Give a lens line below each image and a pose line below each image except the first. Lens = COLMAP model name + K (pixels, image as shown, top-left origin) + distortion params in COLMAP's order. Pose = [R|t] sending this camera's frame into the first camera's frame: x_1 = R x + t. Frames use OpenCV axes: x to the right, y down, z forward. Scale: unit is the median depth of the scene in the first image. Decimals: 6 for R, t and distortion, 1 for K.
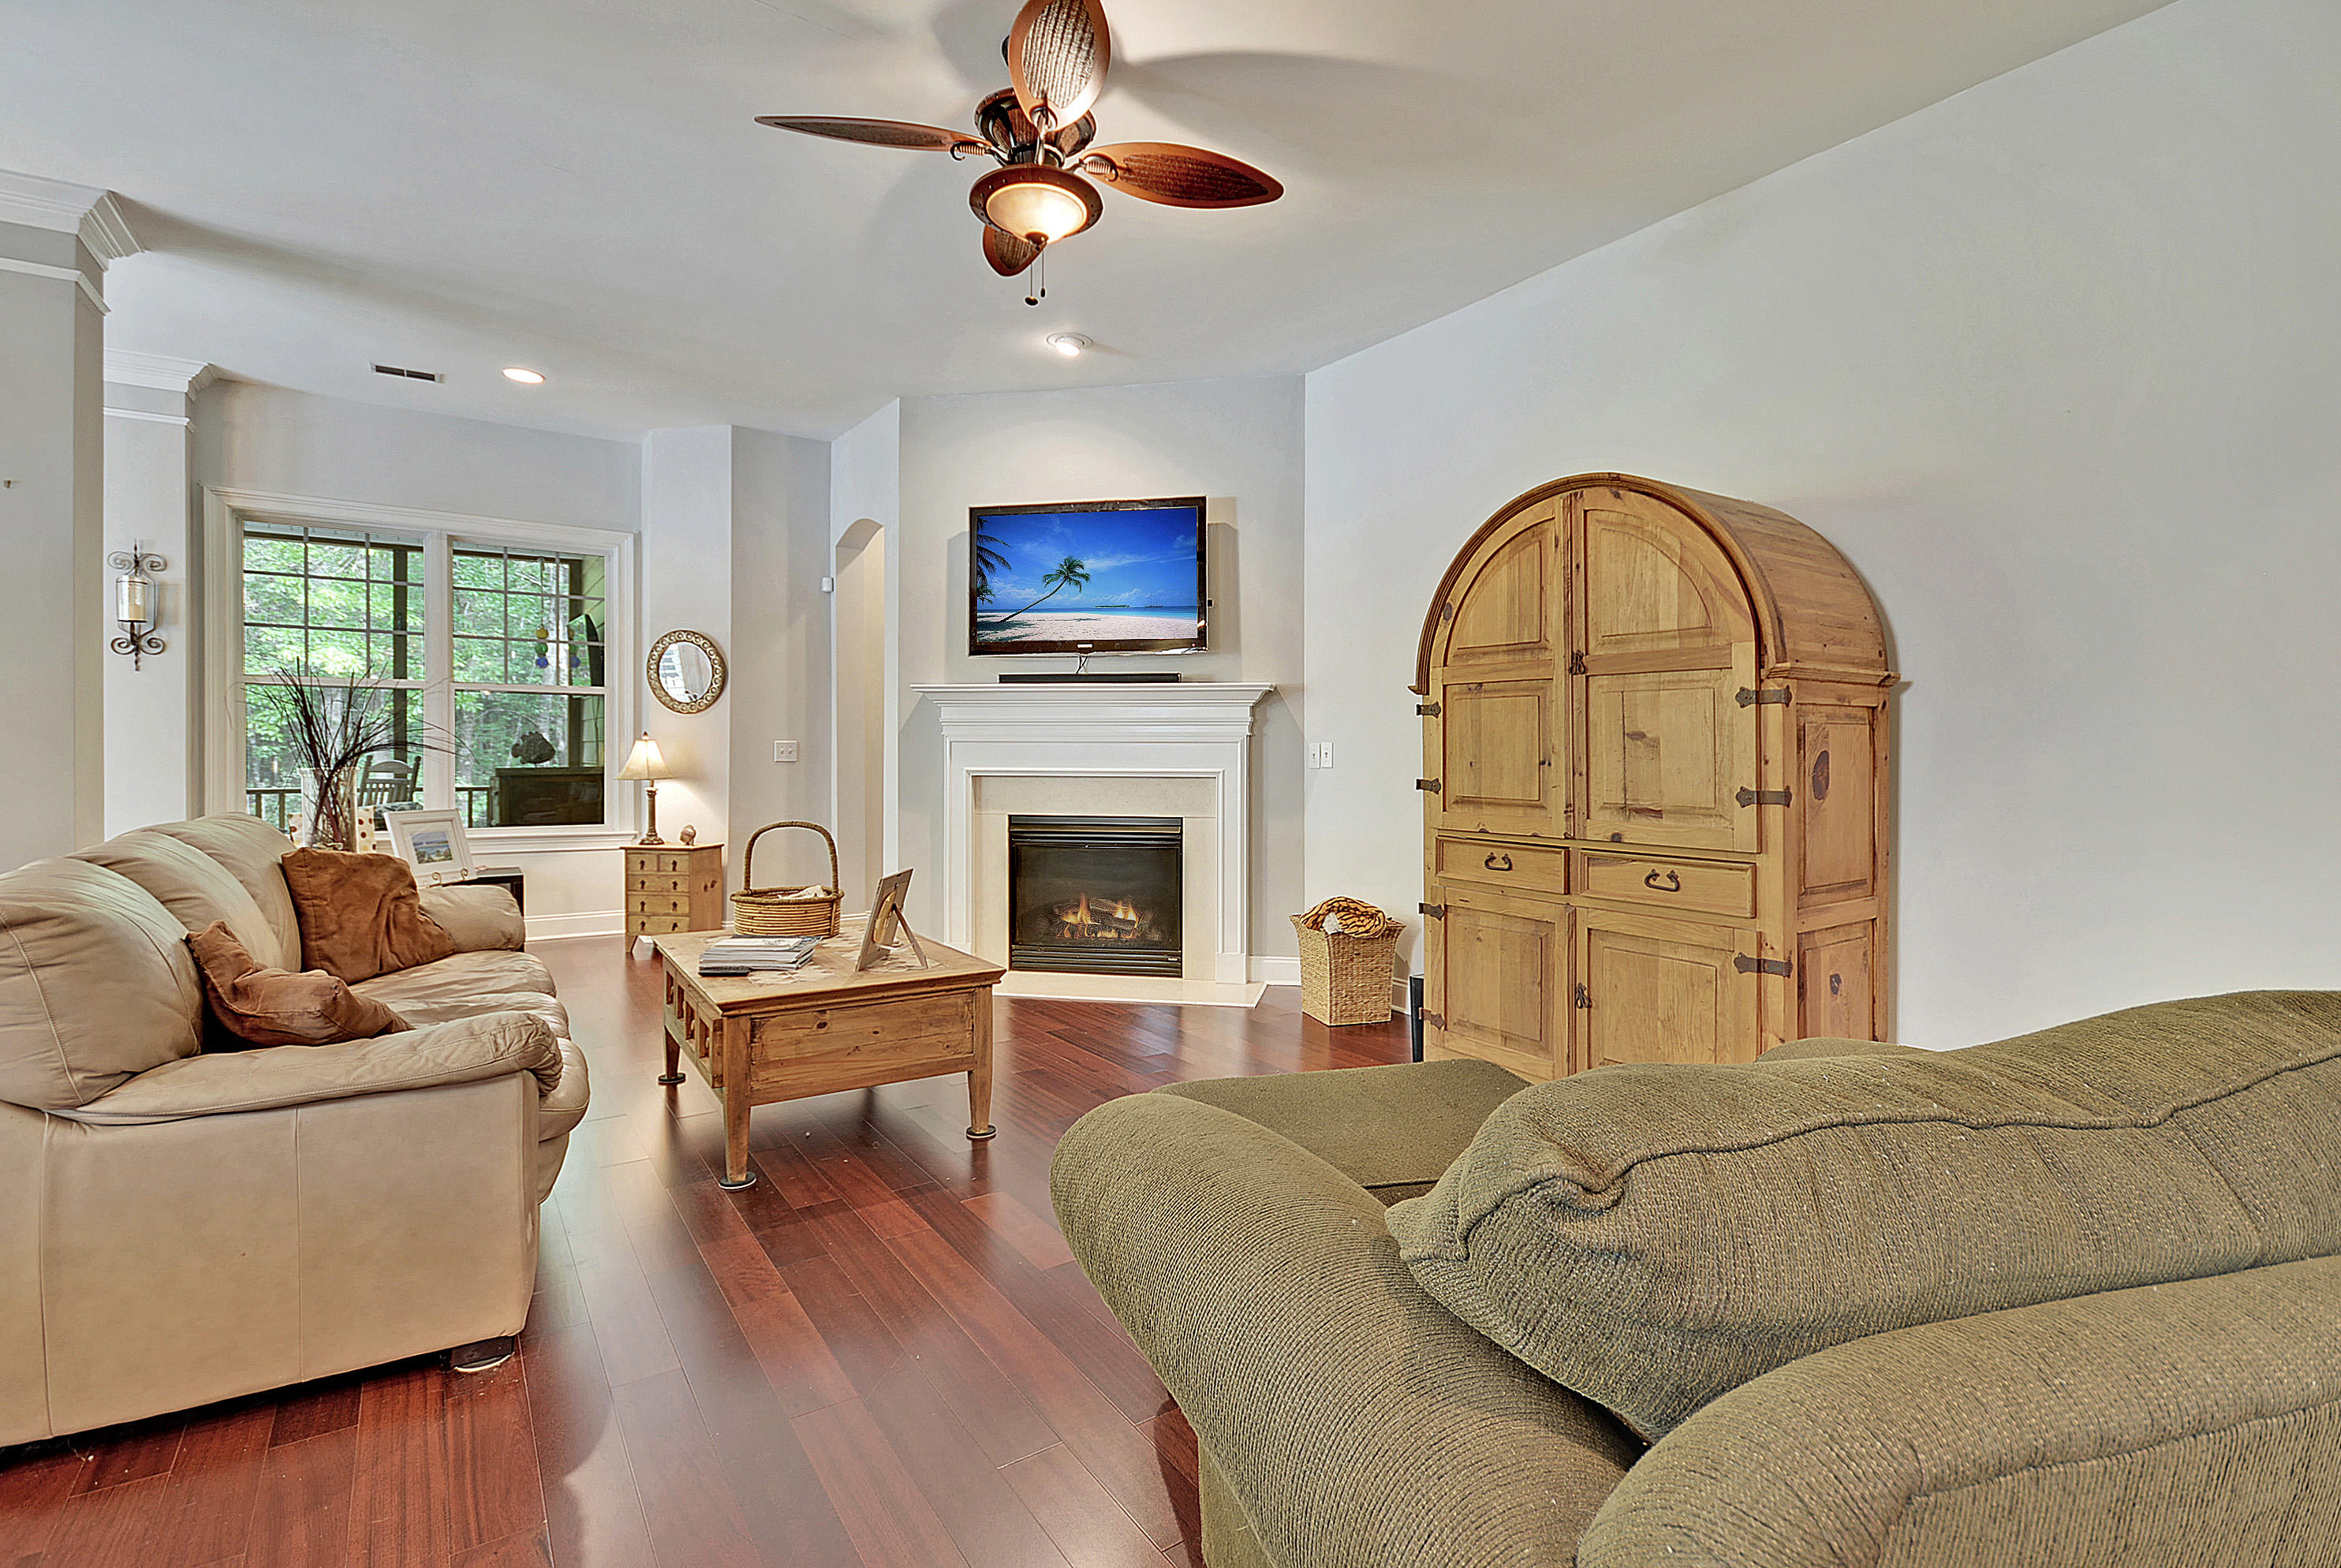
lens RADIAL K [[1090.8, 0, 1188.6], [0, 1090.8, 766.4], [0, 0, 1]] dist [0.010369, -0.000671]
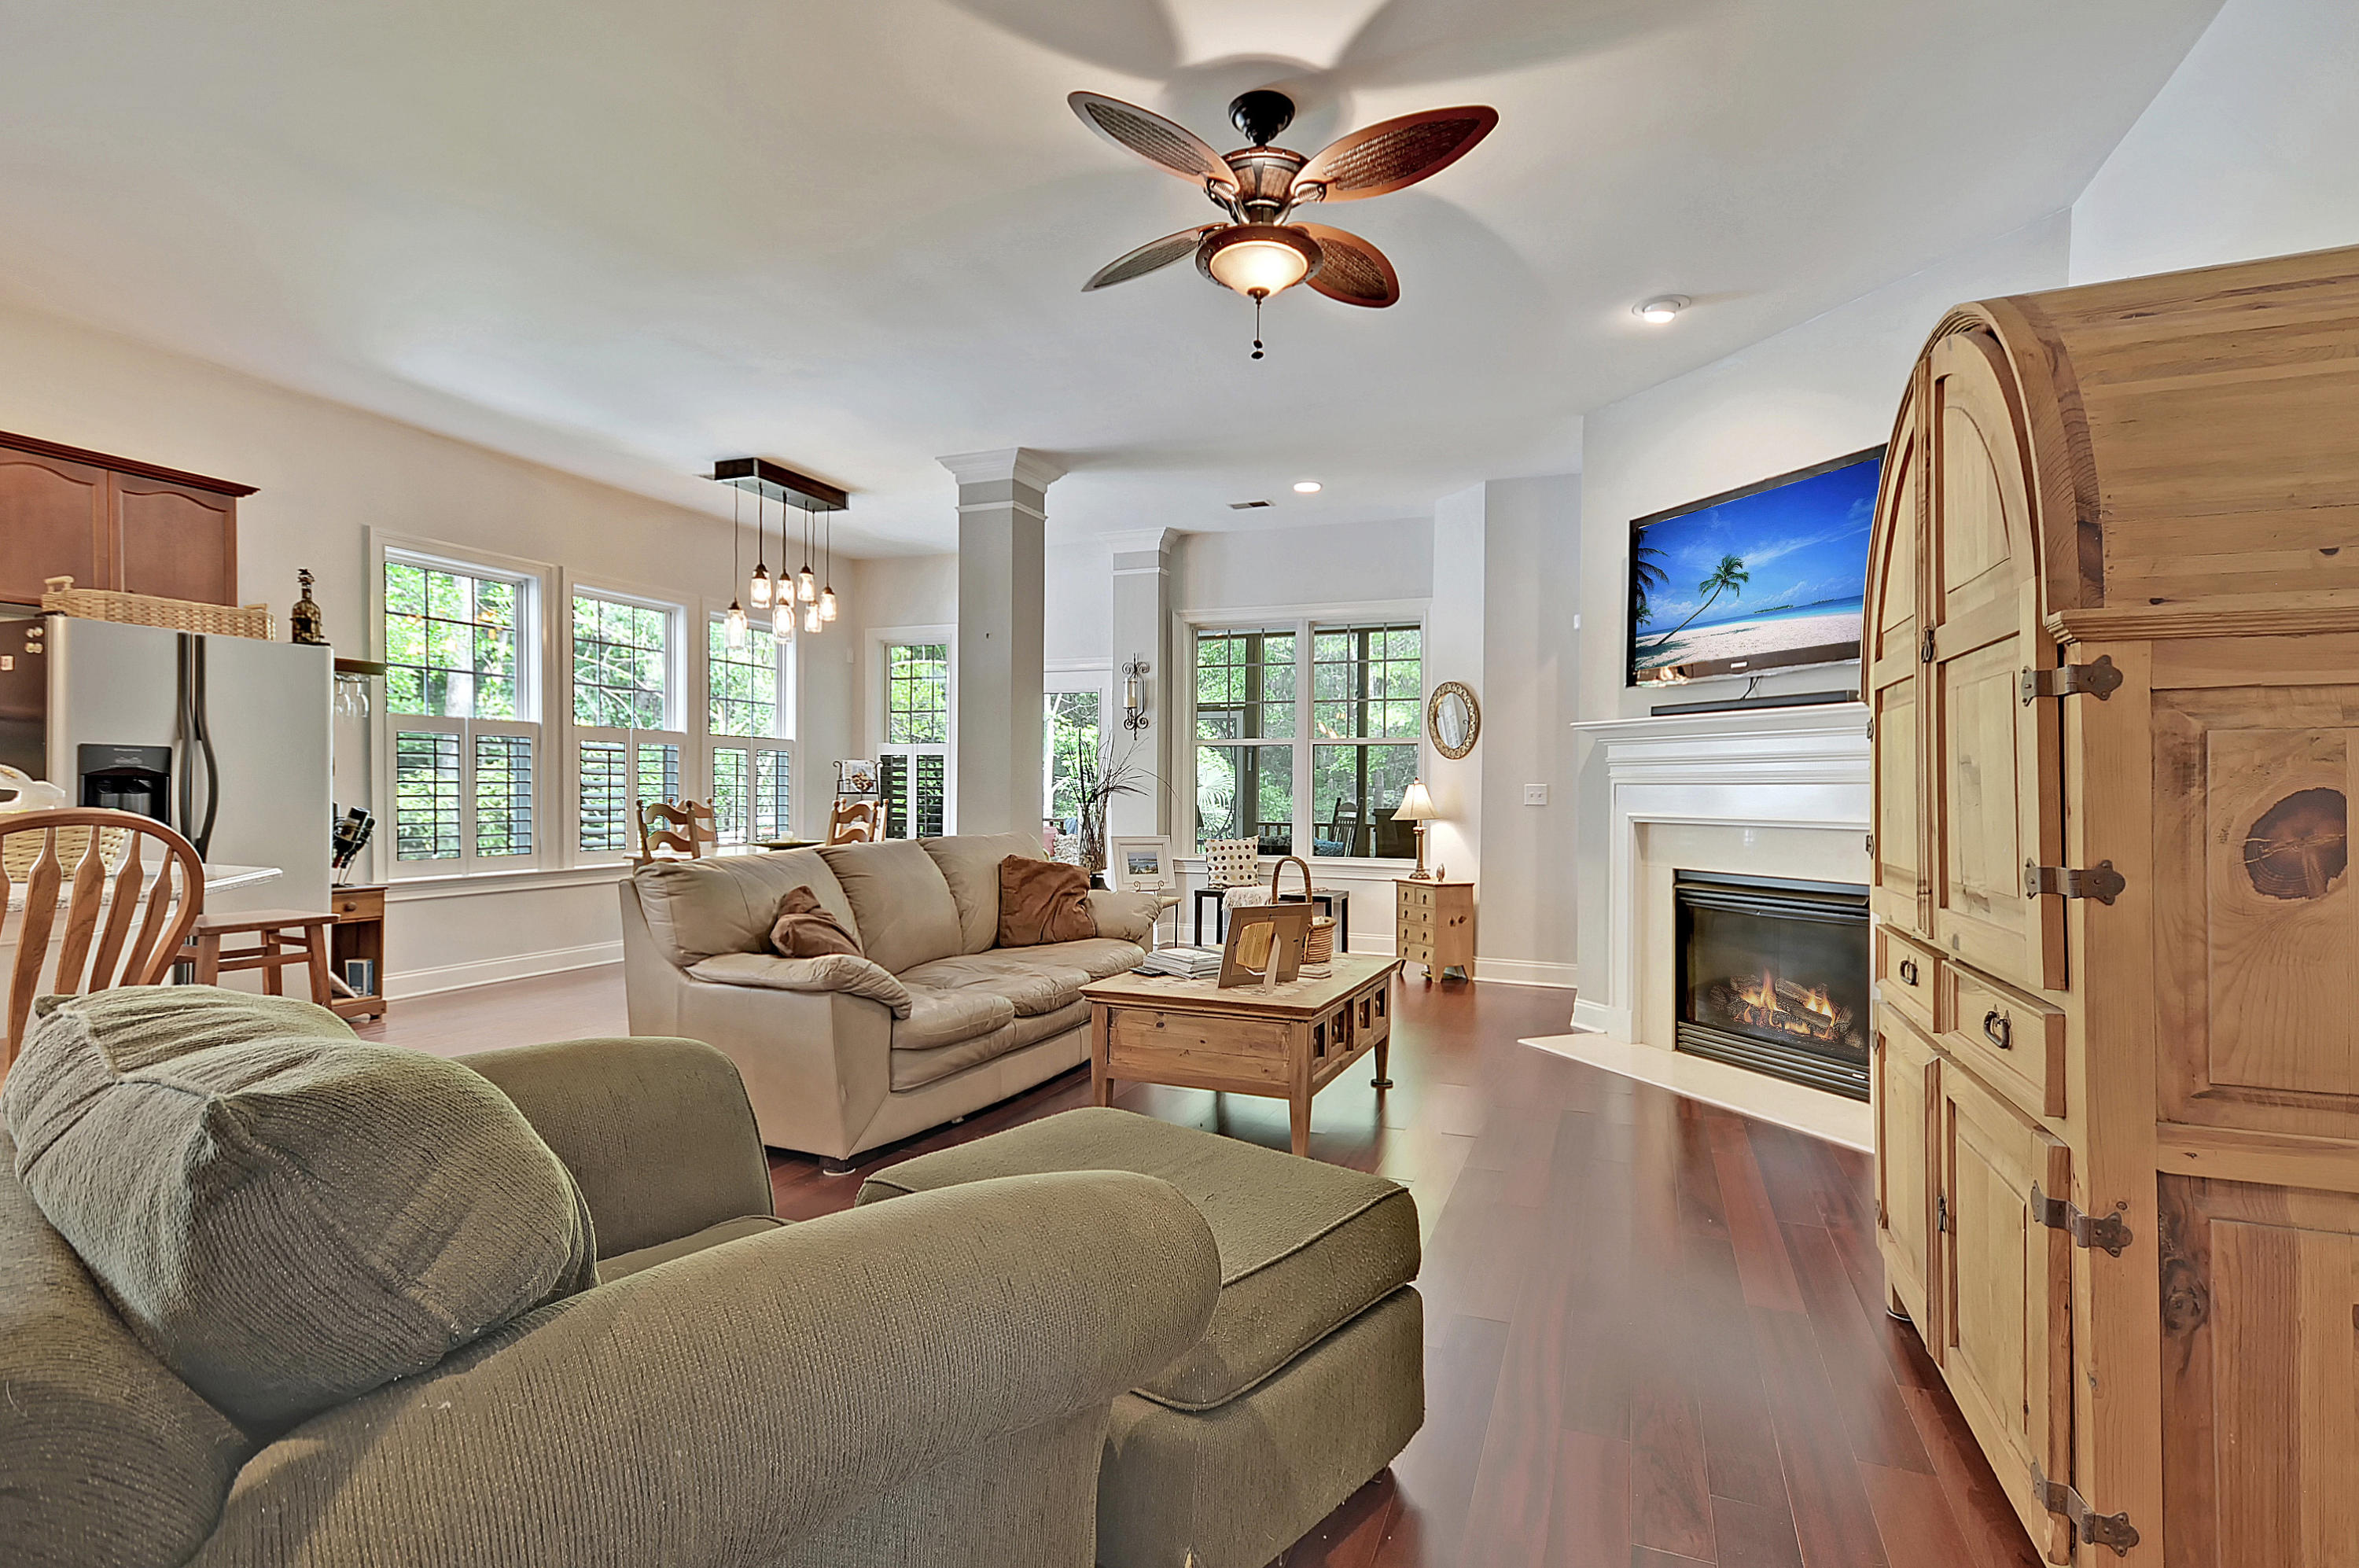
lens RADIAL K [[1142.8, 0, 1178.1], [0, 1142.8, 807.0], [0, 0, 1]] dist [0.011719, 0.000255]
pose [[0.546776, 0.010158, -0.837217, 0.390724], [-0.014180, 0.999895, 0.002871, -0.000771], [0.837159, 0.010302, 0.546863, 0.189801]]
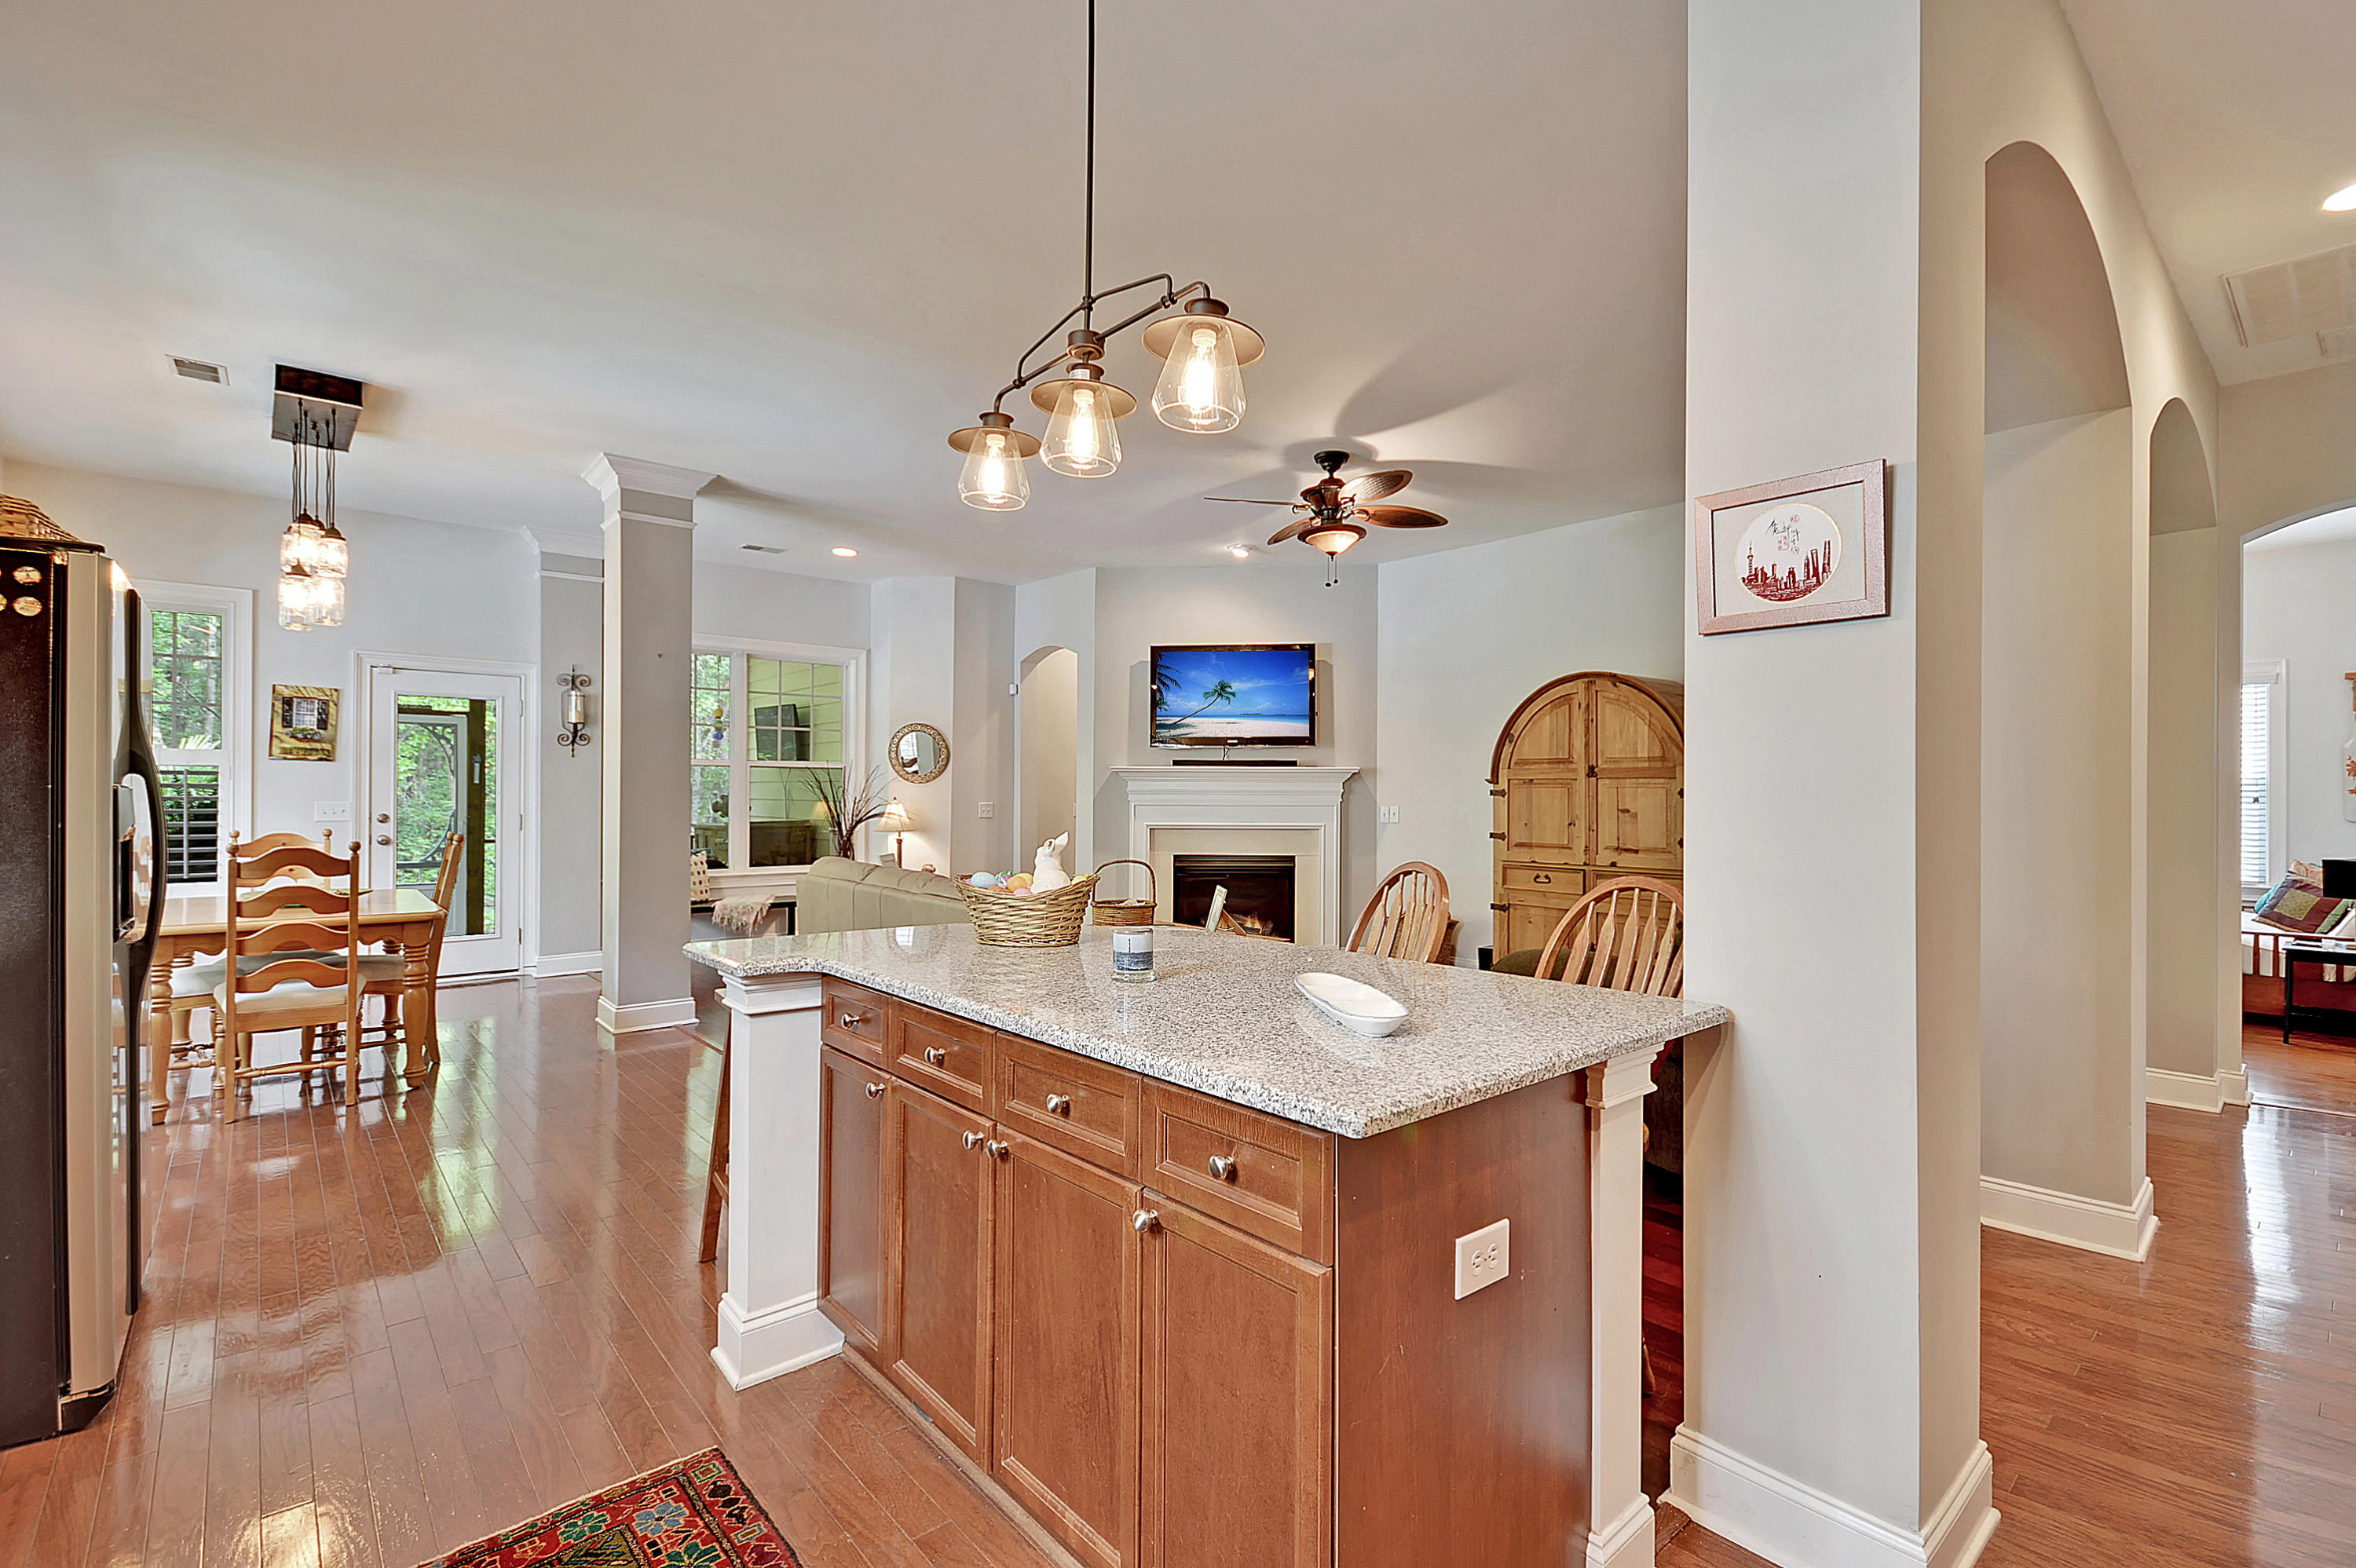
lens RADIAL K [[1097.7, 0, 1166.2], [0, 1097.7, 827.0], [0, 0, 1]] dist [0.010369, -0.000671]
pose [[0.994492, -0.004580, 0.104711, -0.344832], [0.002481, 0.999794, 0.020167, -0.023754], [-0.104782, -0.019796, 0.994298, -0.486892]]
